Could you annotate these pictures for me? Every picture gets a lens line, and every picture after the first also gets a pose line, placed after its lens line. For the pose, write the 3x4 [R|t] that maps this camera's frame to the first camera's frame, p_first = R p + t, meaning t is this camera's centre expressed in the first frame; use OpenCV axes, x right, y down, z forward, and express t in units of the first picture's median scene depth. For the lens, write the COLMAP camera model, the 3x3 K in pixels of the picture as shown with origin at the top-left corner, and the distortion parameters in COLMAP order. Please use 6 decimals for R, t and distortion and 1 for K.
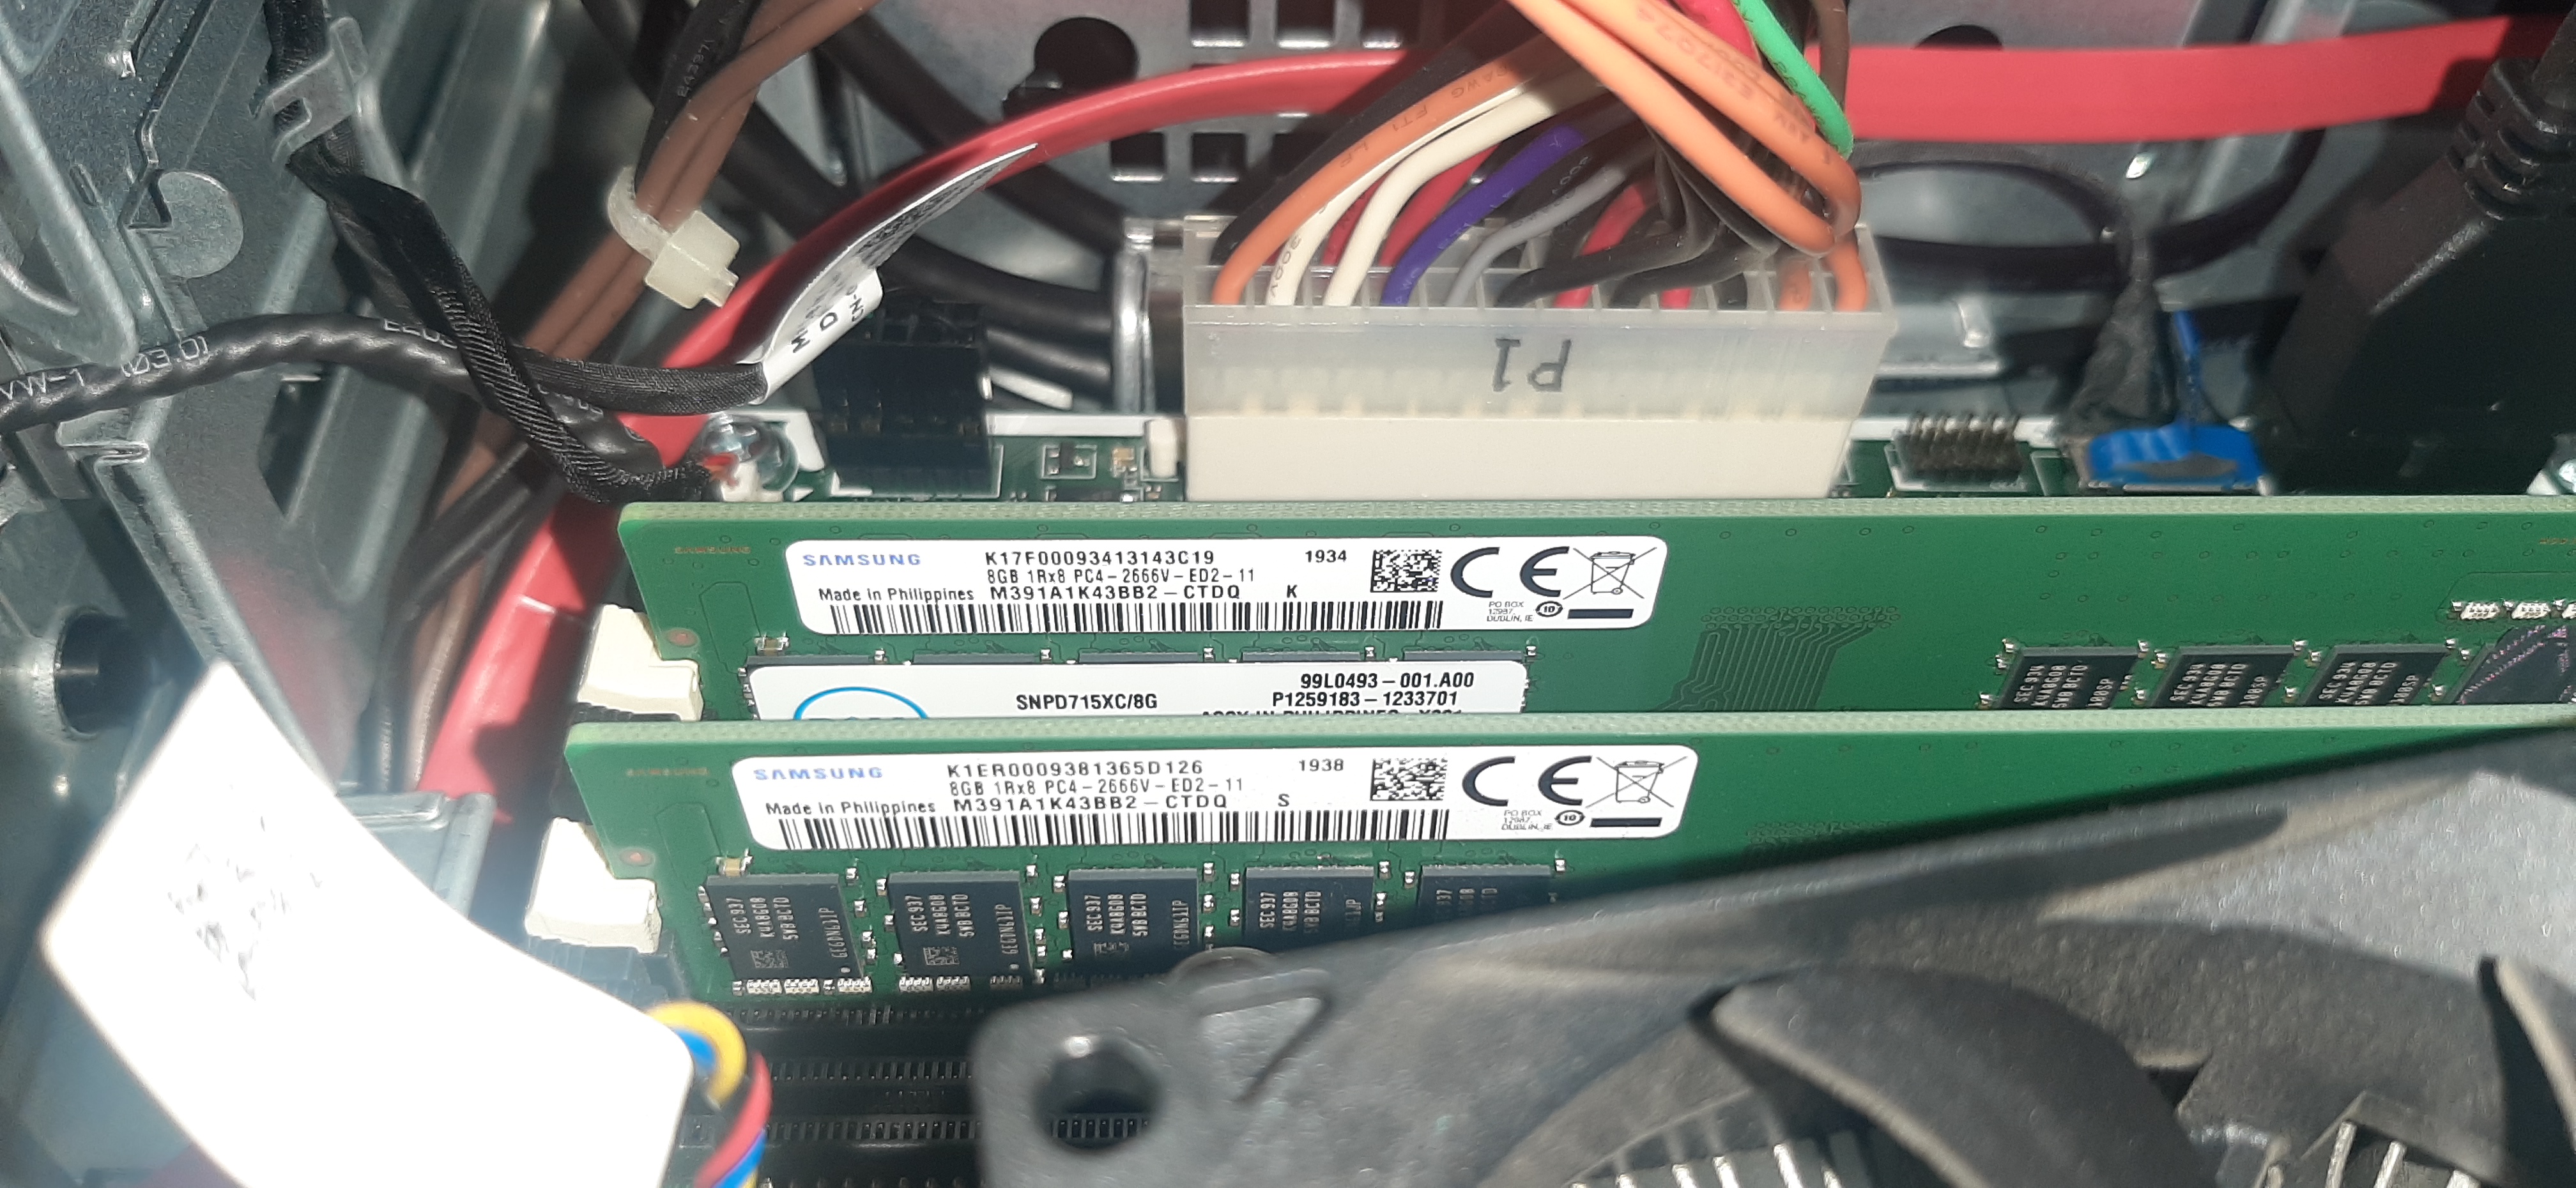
lens RADIAL K [[2094.3, 0, 1267.9], [0, 2094.3, 542.3], [0, 0, 1]] dist [0.099897, -0.315301]
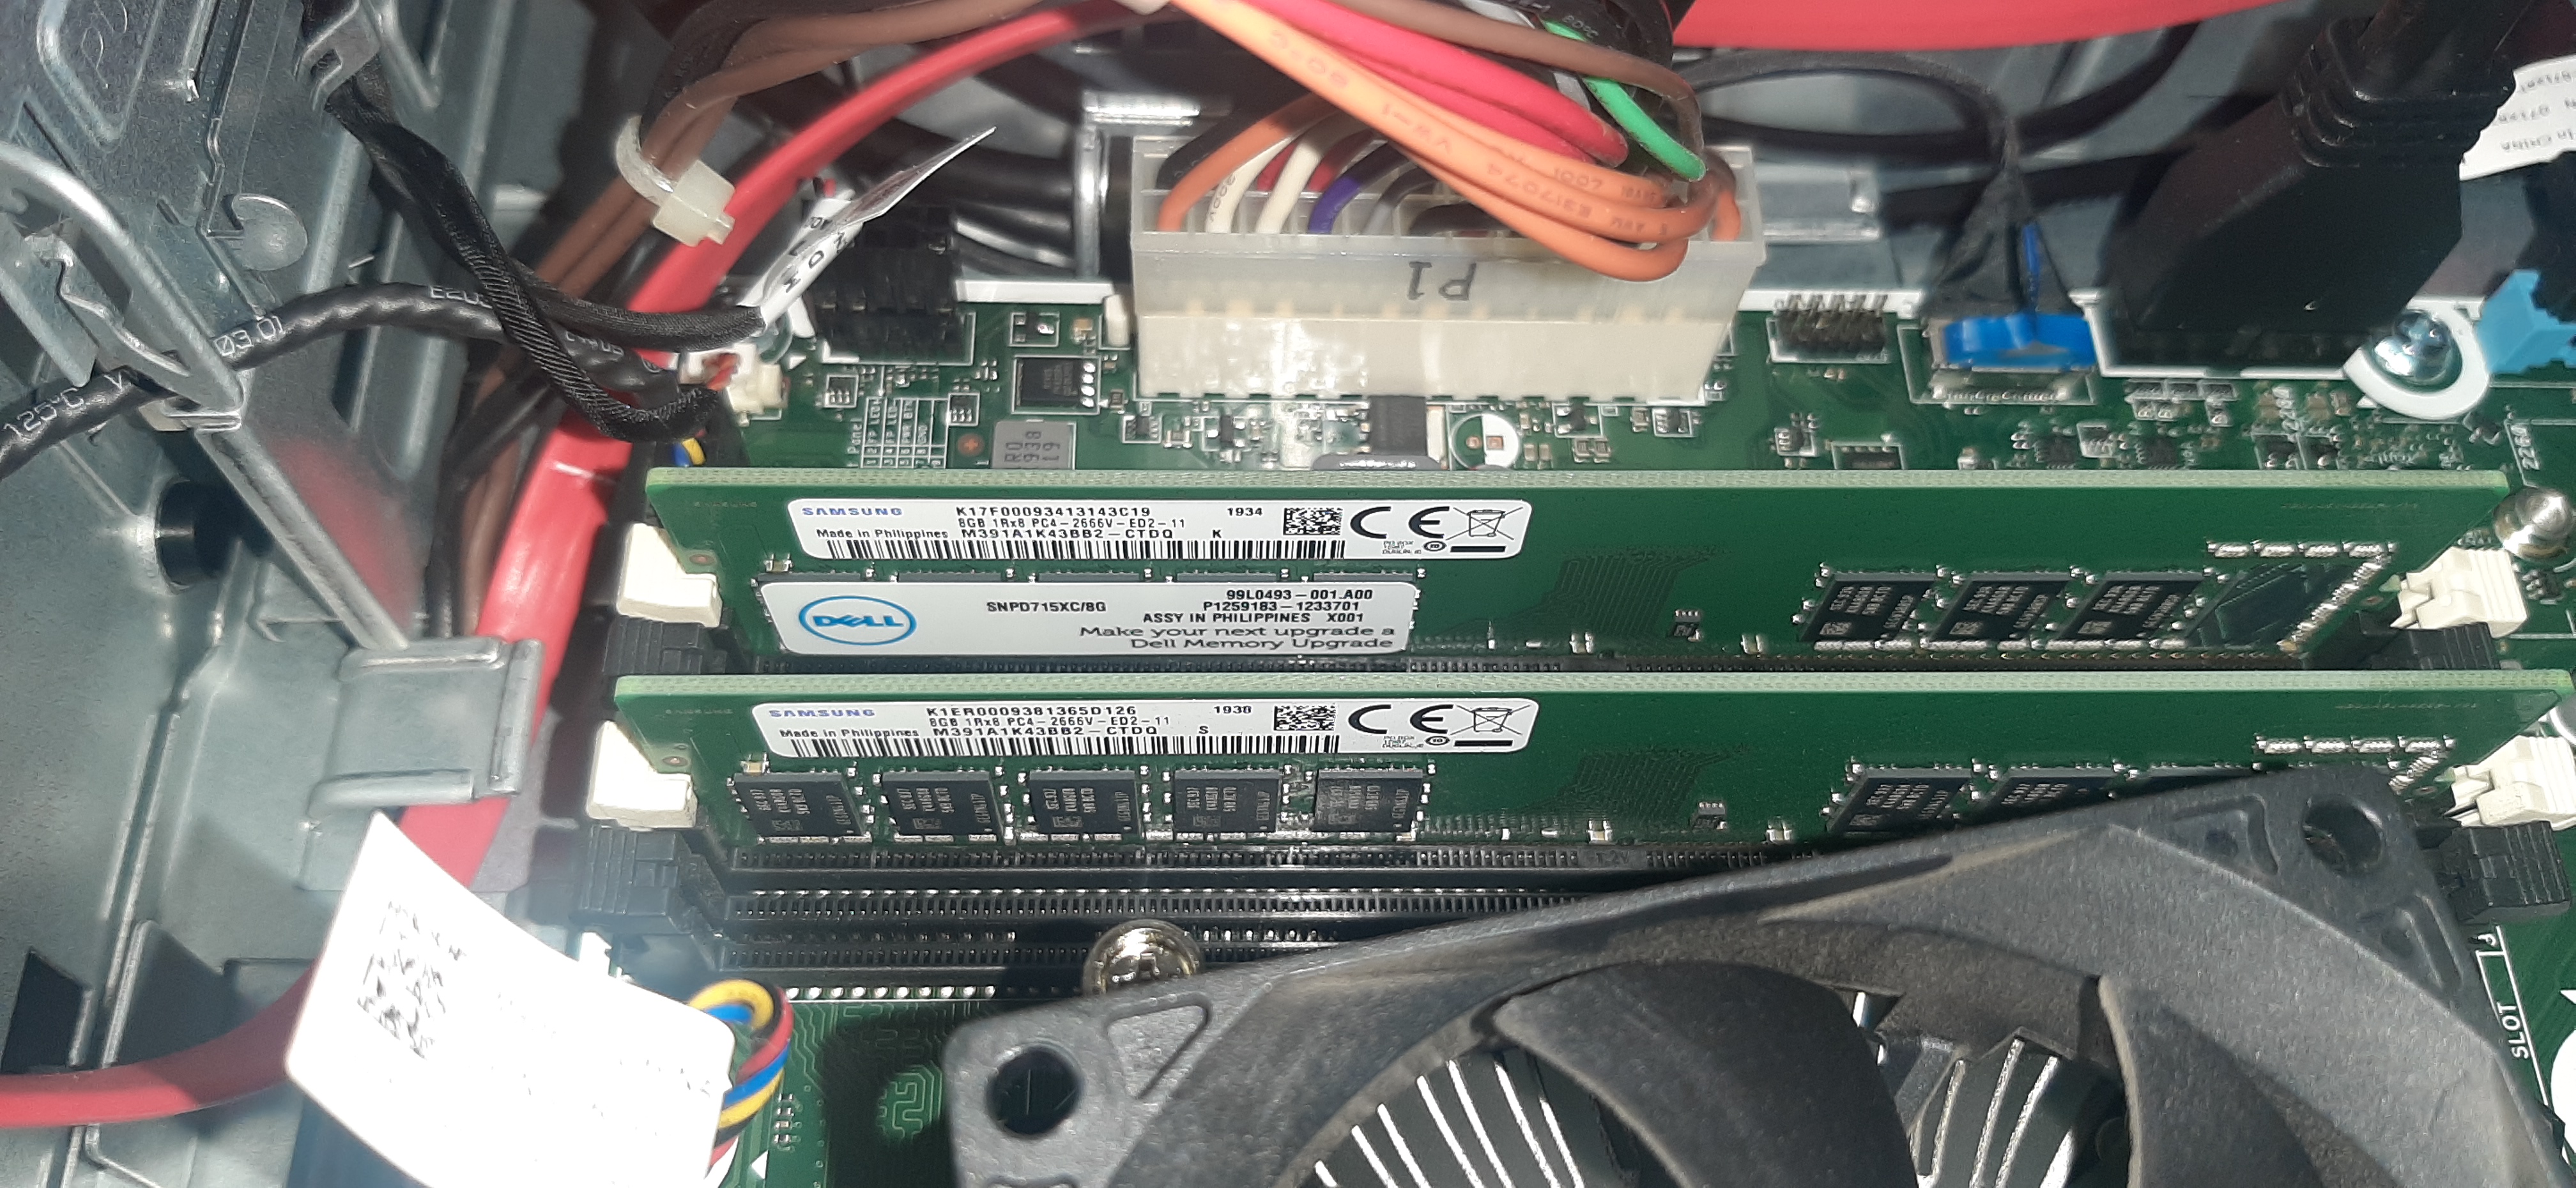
lens RADIAL K [[2094.3, 0, 1267.9], [0, 2094.3, 542.3], [0, 0, 1]] dist [0.099897, -0.315301]
pose [[0.999935, 0.011313, 0.001542, 0.037682], [-0.011380, 0.976656, 0.214506, -0.220824], [0.000920, -0.214510, 0.976721, -0.153063]]
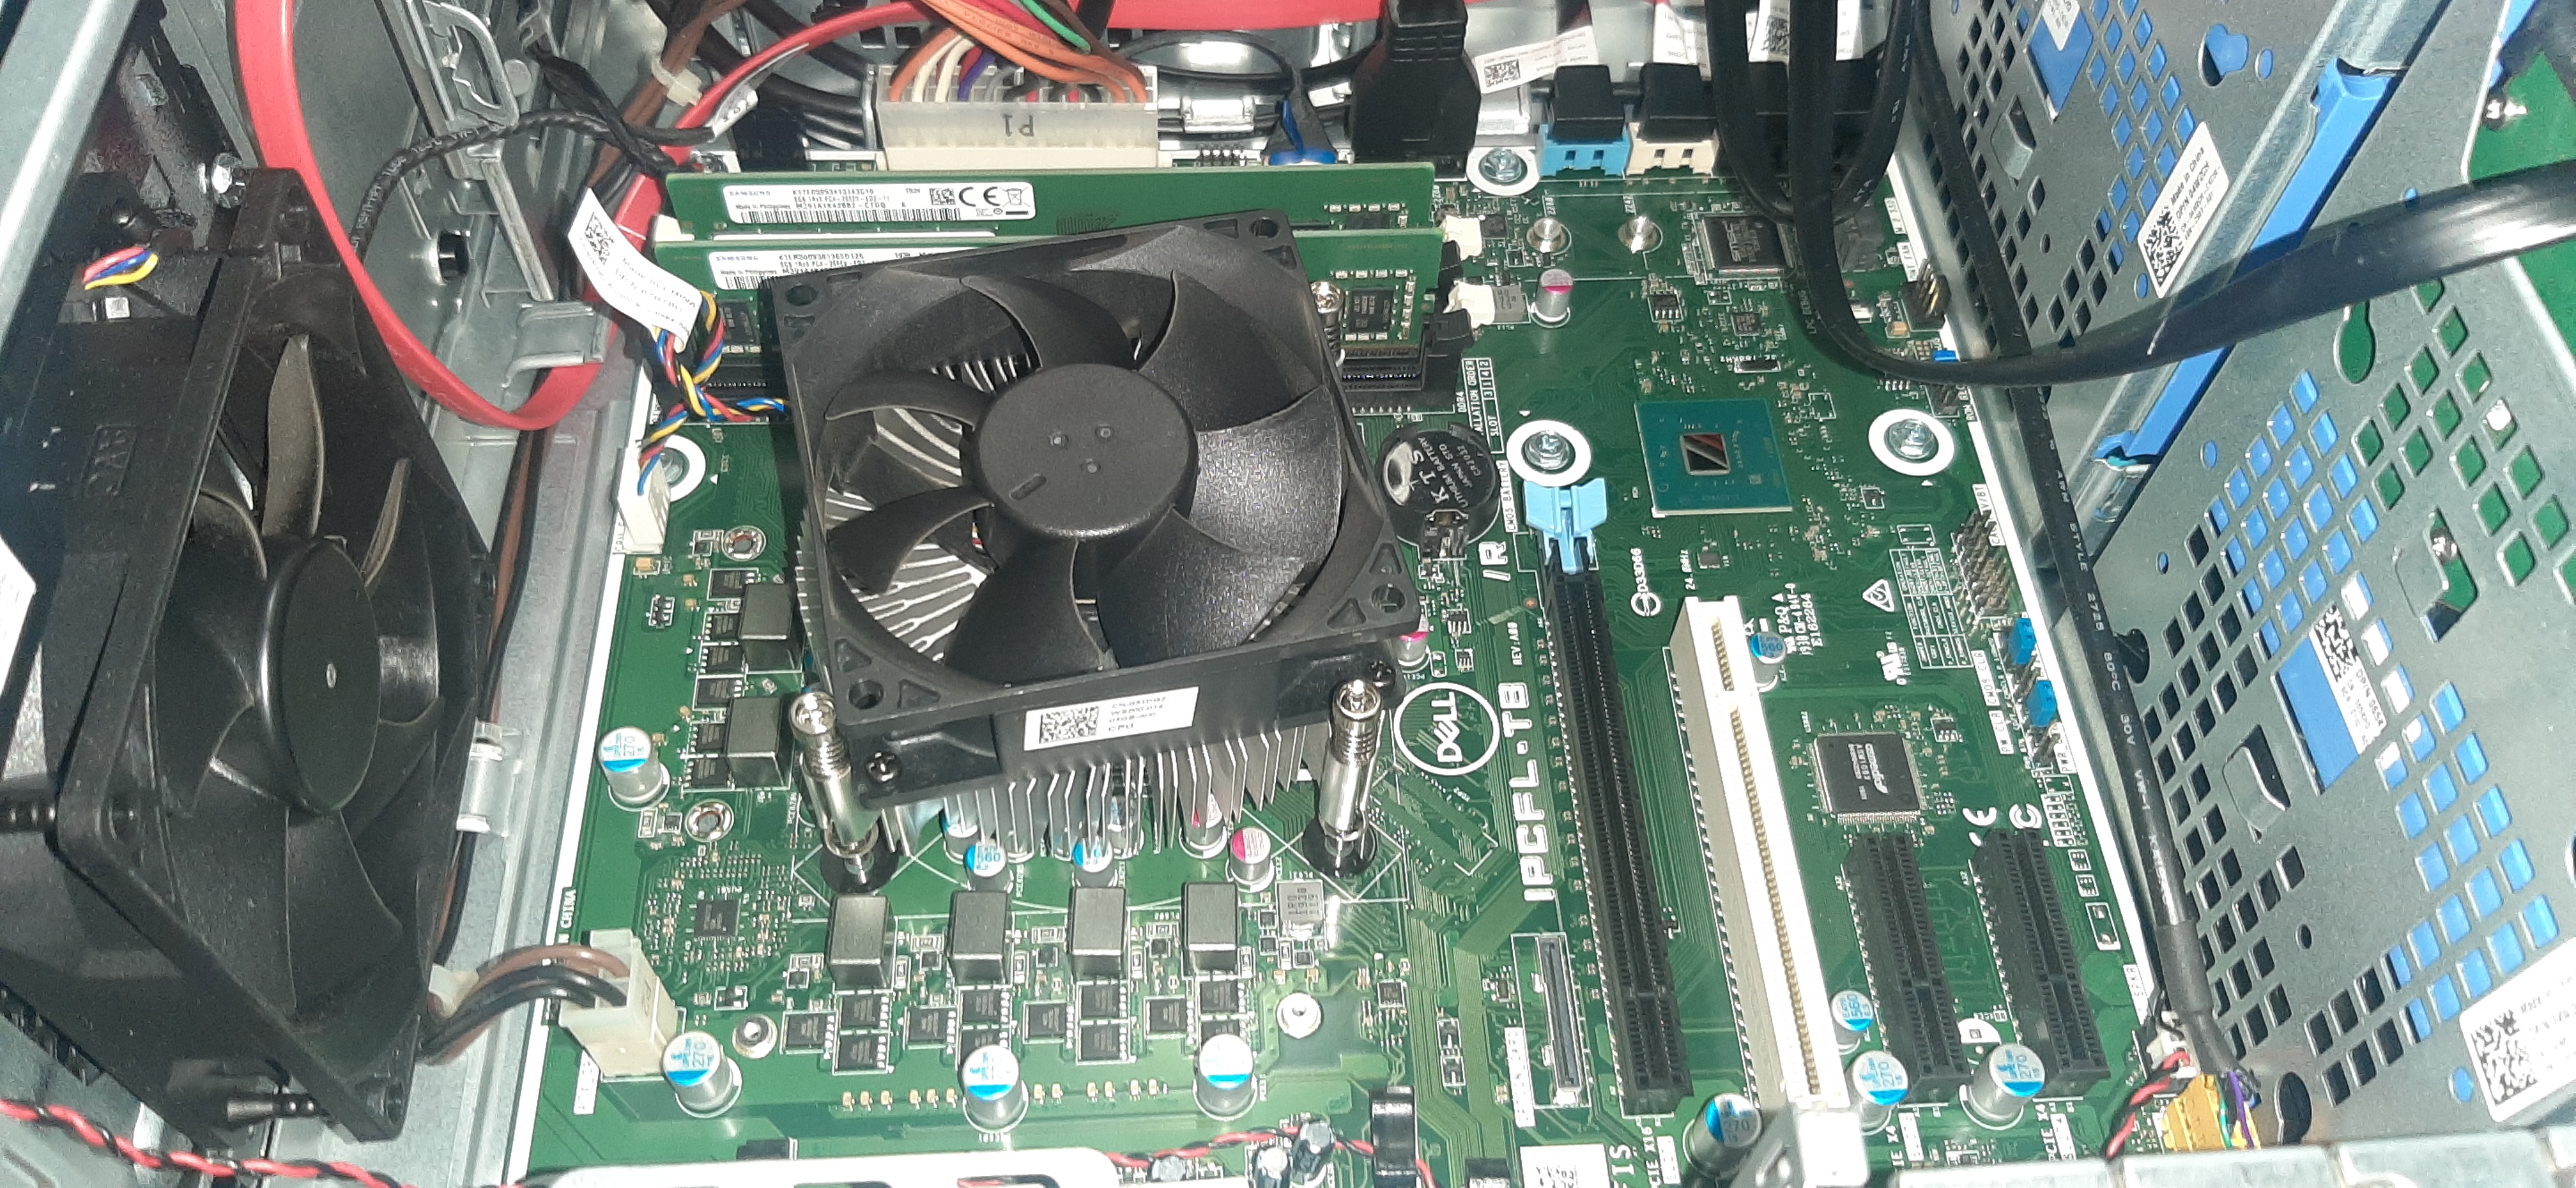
lens RADIAL K [[2094.3, 0, 1267.9], [0, 2094.3, 542.3], [0, 0, 1]] dist [0.099897, -0.315301]
pose [[0.999687, -0.017498, 0.017898, 0.435609], [0.015780, 0.995631, 0.092036, 0.219461], [-0.019430, -0.091724, 0.995595, -1.847212]]
